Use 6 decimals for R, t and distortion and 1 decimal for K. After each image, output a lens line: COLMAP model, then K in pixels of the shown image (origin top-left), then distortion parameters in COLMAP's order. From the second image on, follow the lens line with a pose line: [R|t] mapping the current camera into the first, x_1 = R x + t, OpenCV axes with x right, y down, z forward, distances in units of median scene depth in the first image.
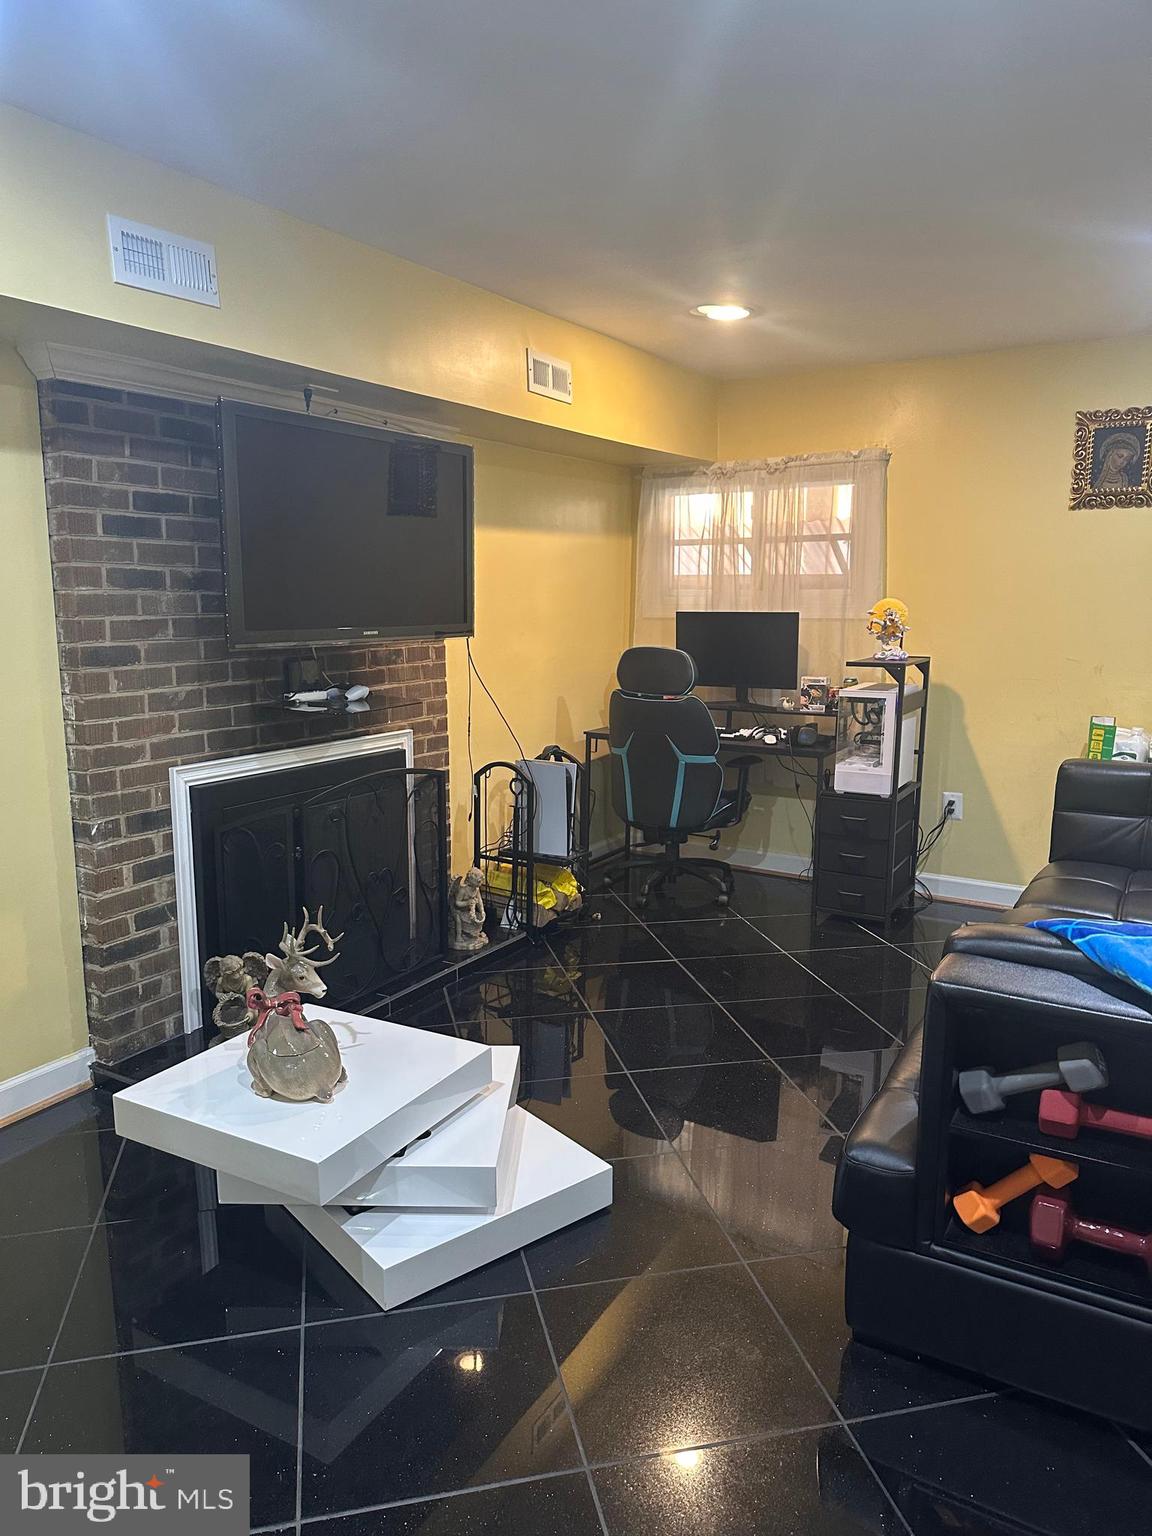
lens RADIAL K [[1033.3, 0, 586.9], [0, 1033.3, 772.9], [0, 0, 1]] dist [0.022023, -0.056263]
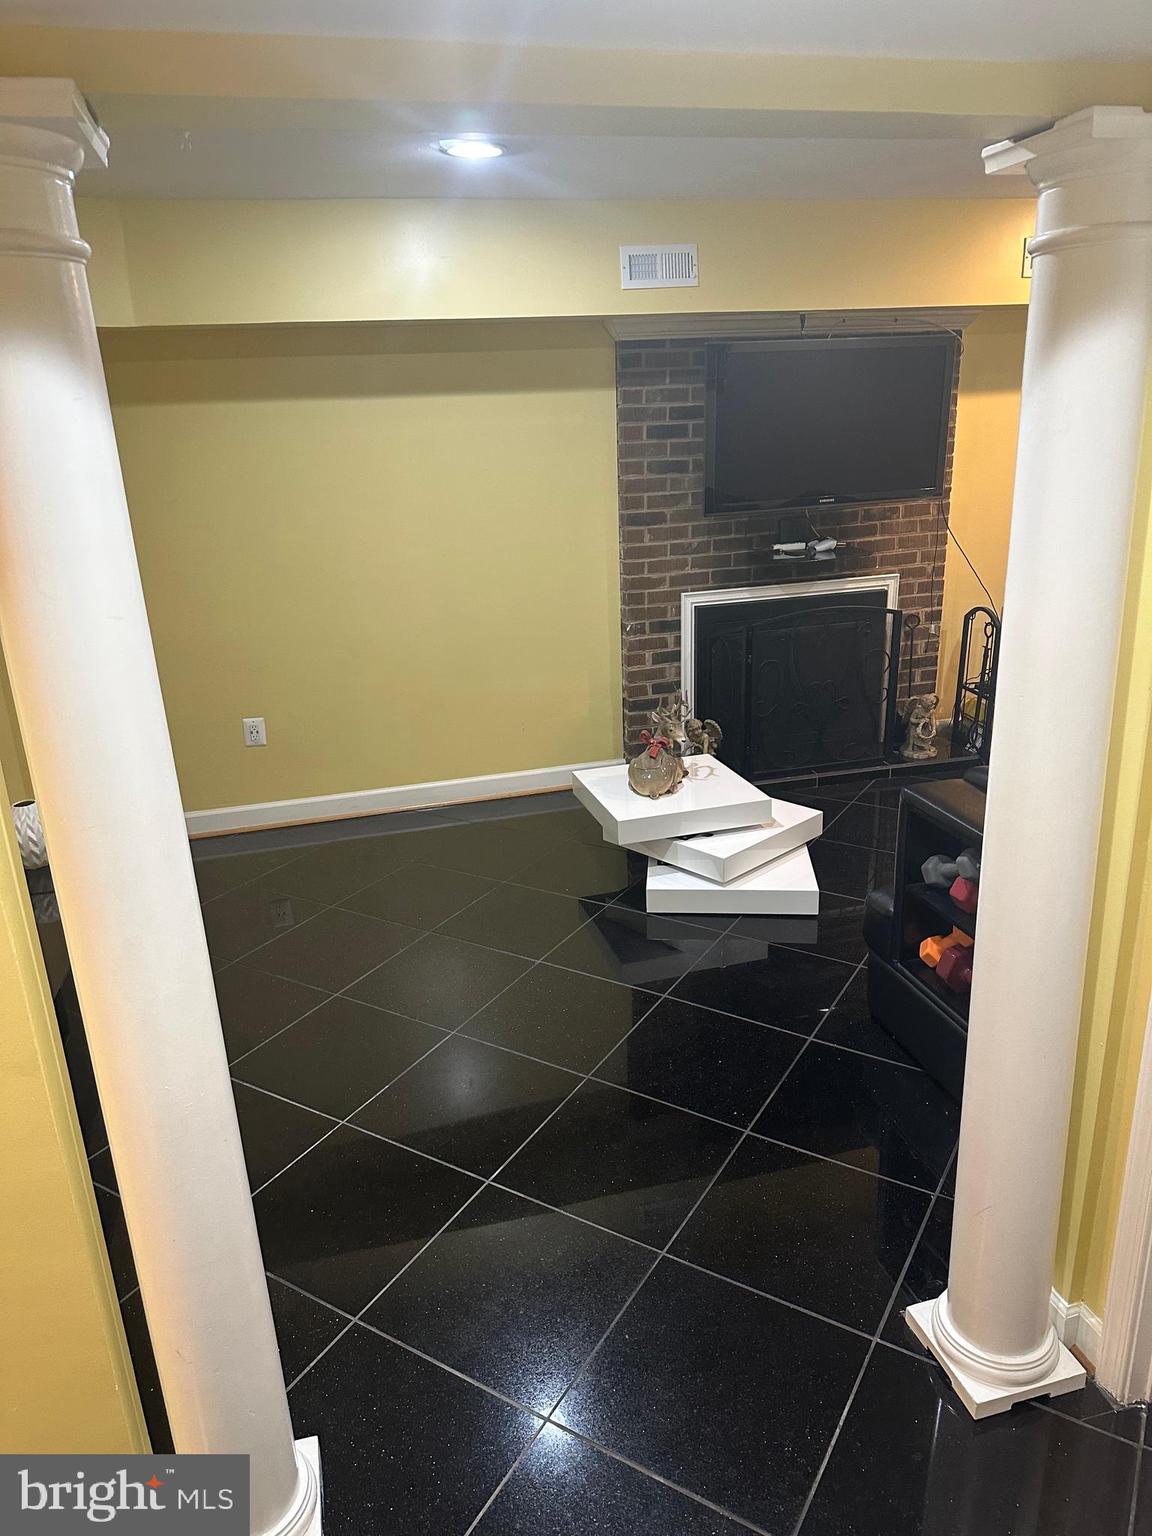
lens RADIAL K [[1069.0, 0, 572.8], [0, 1069.0, 769.0], [0, 0, 1]] dist [0.135192, -0.177509]
pose [[0.693361, 0.200121, -0.692245, 0.655518], [-0.077531, 0.975804, 0.204439, -0.064484], [0.716408, -0.088080, 0.692100, -0.249087]]
